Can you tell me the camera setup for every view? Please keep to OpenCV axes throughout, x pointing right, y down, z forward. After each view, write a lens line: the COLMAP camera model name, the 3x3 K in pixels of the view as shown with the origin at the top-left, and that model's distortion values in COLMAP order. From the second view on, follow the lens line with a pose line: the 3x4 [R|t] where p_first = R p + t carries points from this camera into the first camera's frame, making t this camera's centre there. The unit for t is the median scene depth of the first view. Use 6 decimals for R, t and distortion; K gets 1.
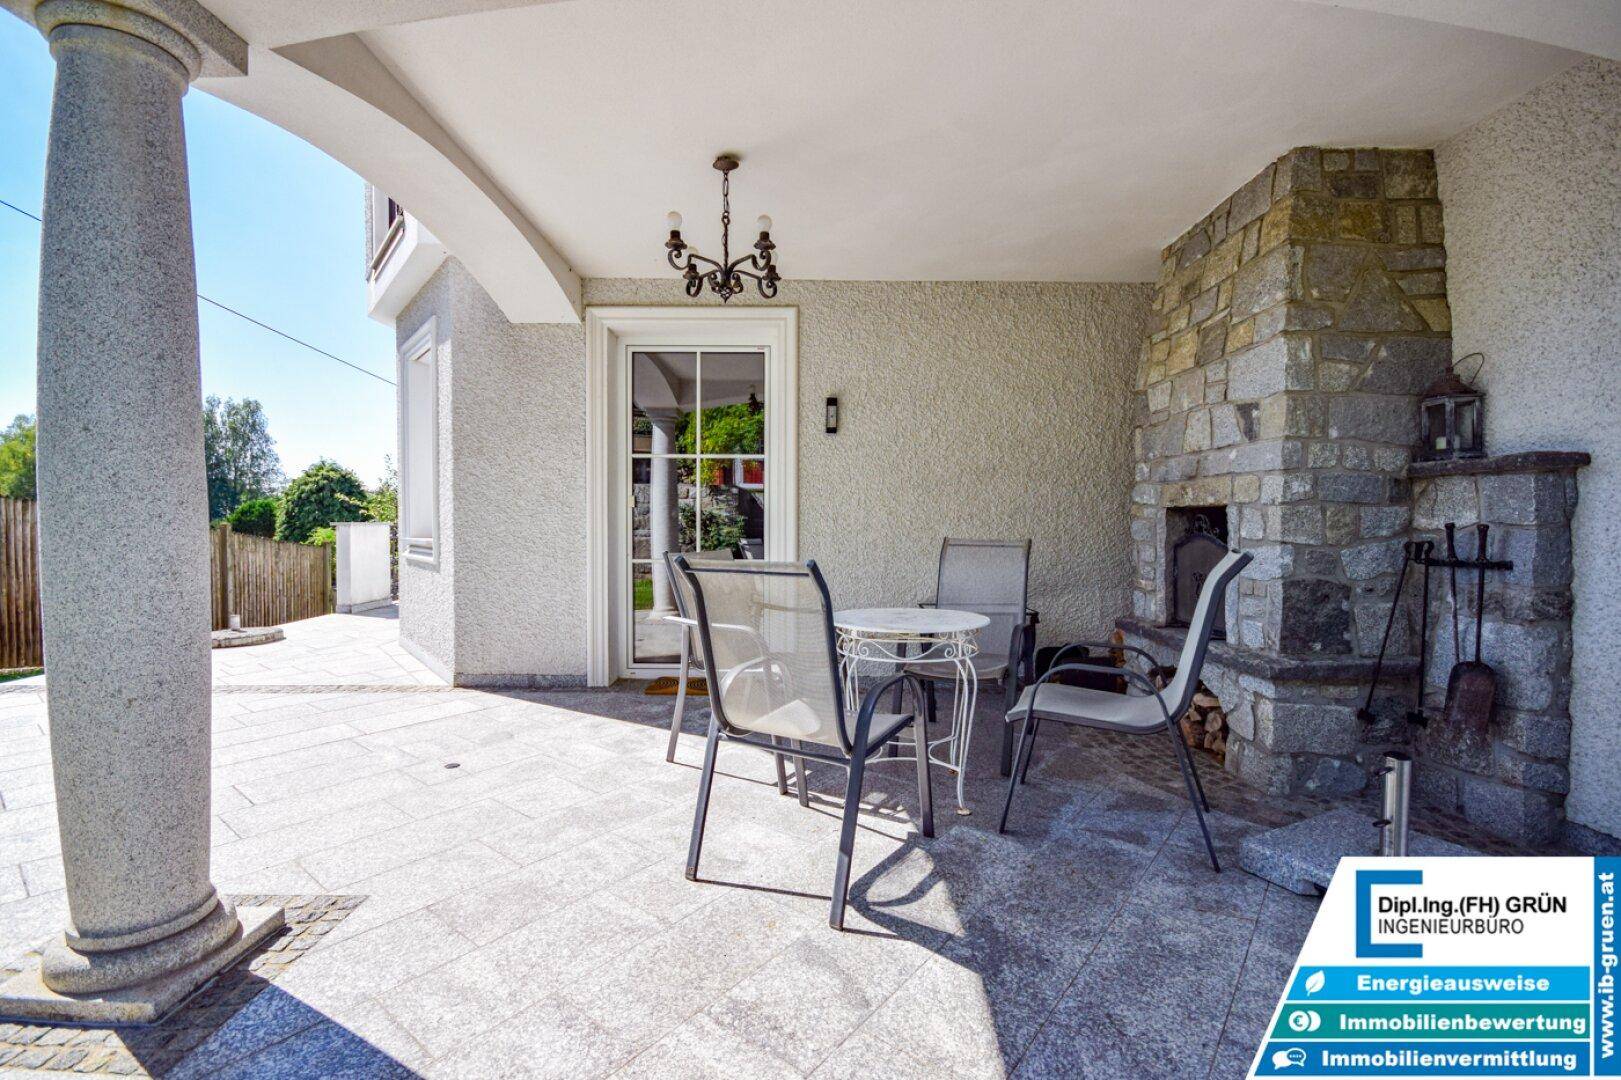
lens RADIAL K [[716.5, 0, 803.5], [0, 716.5, 541.6], [0, 0, 1]] dist [0.004392, -0.009607]
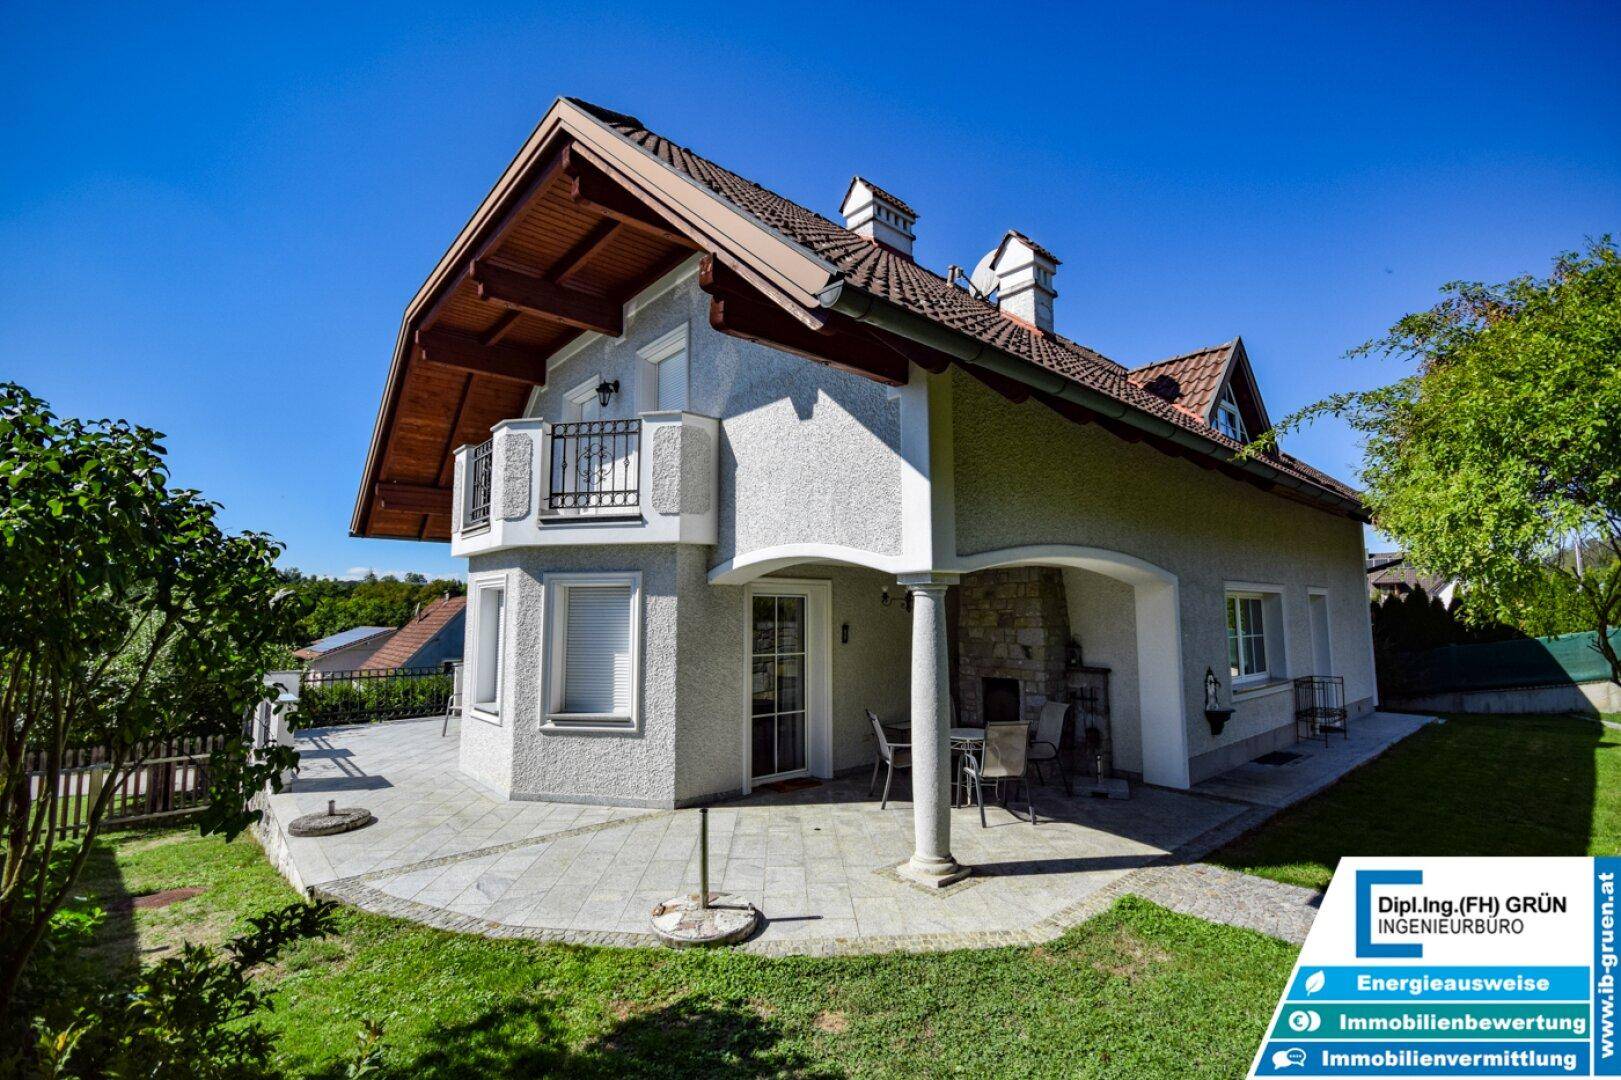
lens RADIAL K [[716.5, 0, 808.5], [0, 716.5, 555.9], [0, 0, 1]] dist [0.004392, -0.009607]
pose [[0.749156, 0.050851, 0.660439, -1.844575], [0.022805, 0.994478, -0.102439, -0.255435], [-0.662001, 0.091804, 0.743859, -0.581465]]
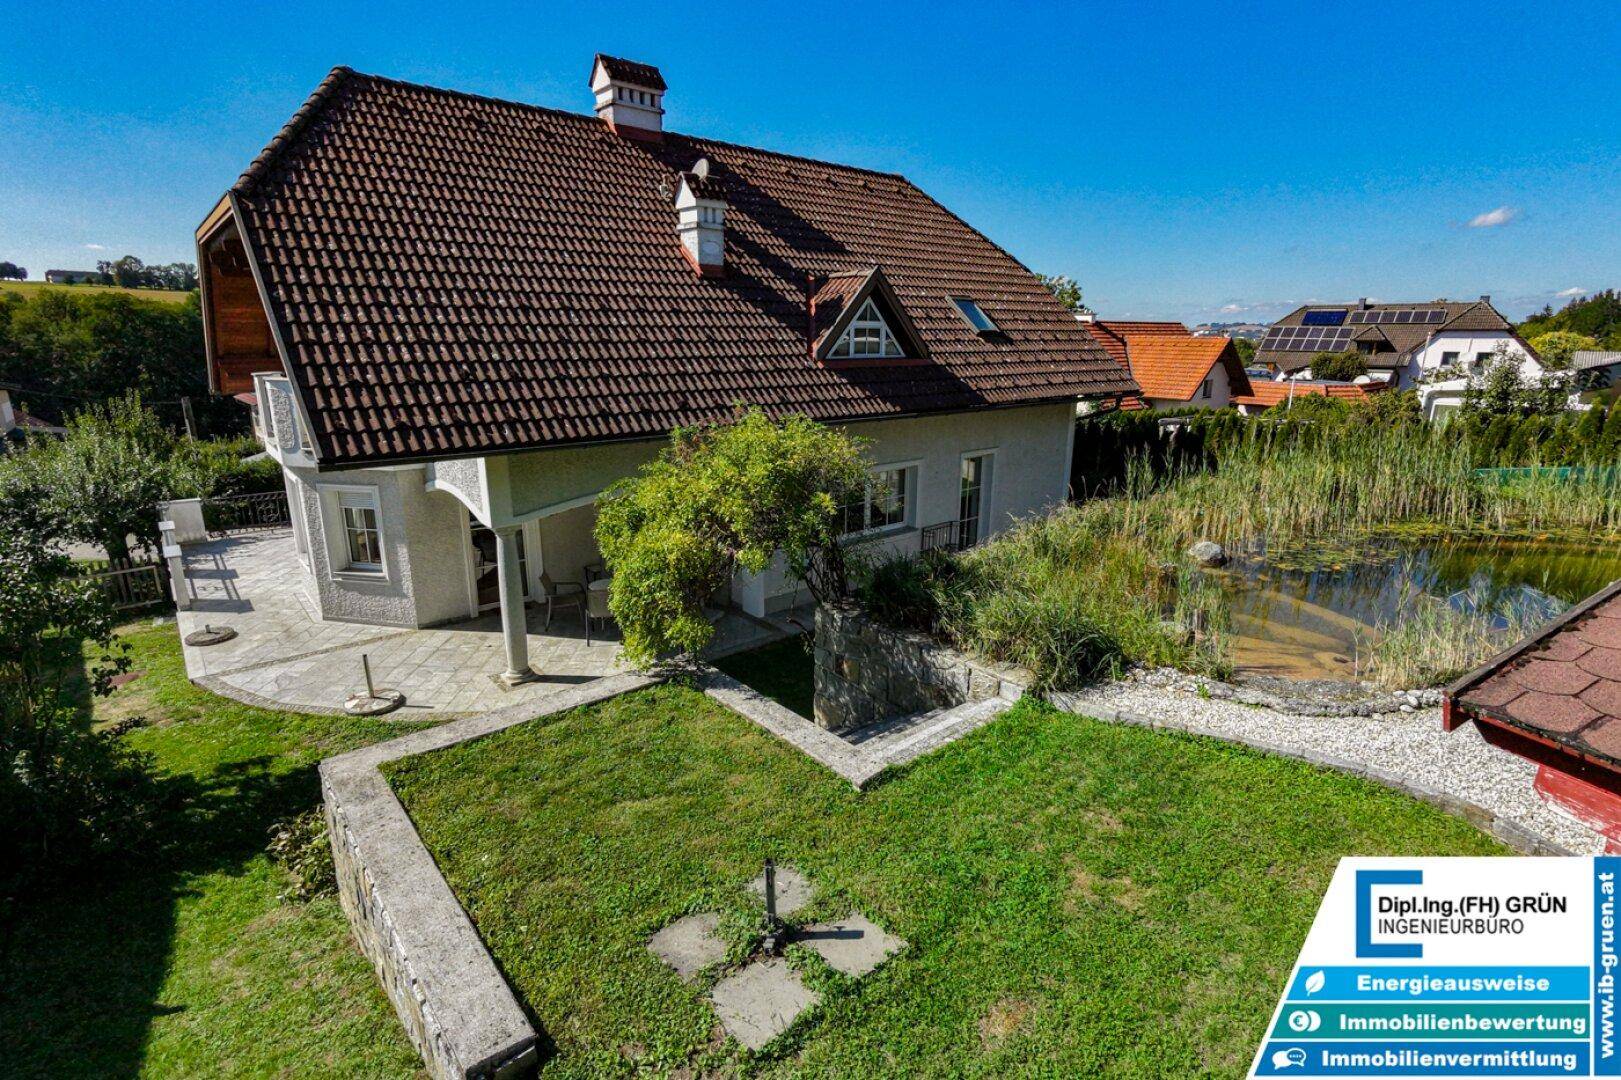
lens RADIAL K [[769.1, 0, 797.6], [0, 769.1, 562.3], [0, 0, 1]] dist [0.000407, 0.000248]
pose [[0.760964, -0.177261, 0.624109, -1.576384], [0.008168, 0.964494, 0.263979, -1.053224], [-0.648742, -0.195781, 0.735393, -2.635652]]
